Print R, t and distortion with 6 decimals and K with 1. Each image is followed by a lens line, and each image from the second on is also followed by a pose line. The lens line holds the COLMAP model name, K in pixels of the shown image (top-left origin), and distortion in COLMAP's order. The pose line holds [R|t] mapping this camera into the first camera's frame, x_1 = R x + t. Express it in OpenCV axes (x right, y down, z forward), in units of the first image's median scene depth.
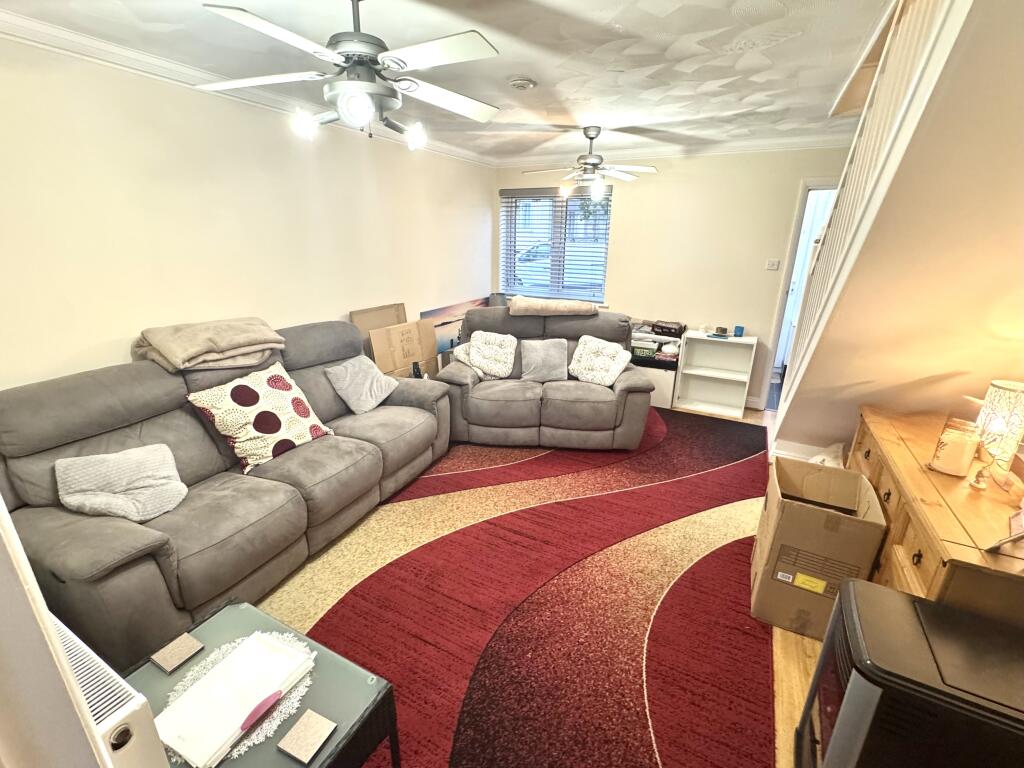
lens RADIAL K [[443.5, 0, 513.2], [0, 443.5, 382.3], [0, 0, 1]] dist [-0.000706, -0.000008]
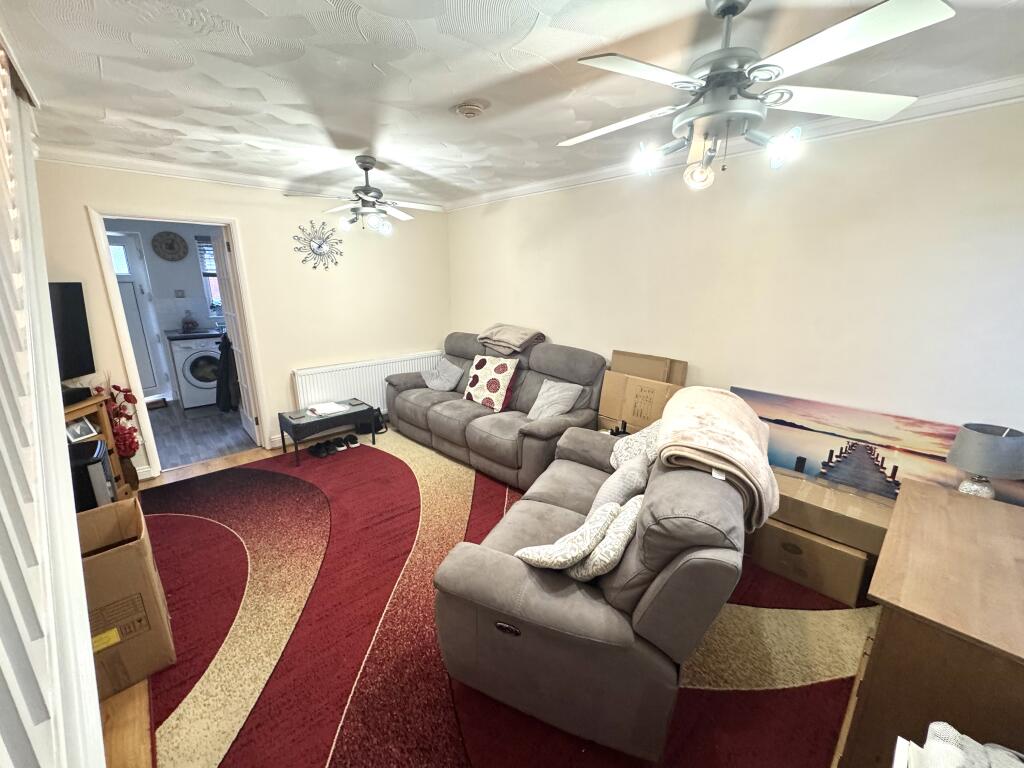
lens RADIAL K [[409.7, 0, 513.5], [0, 409.7, 383.1], [0, 0, 1]] dist [0.000488, 0.000075]
pose [[-0.332501, 0.226585, -0.915479, 0.843502], [-0.302990, 0.893586, 0.331211, -0.463006], [0.893107, 0.387509, -0.228465, 1.423650]]
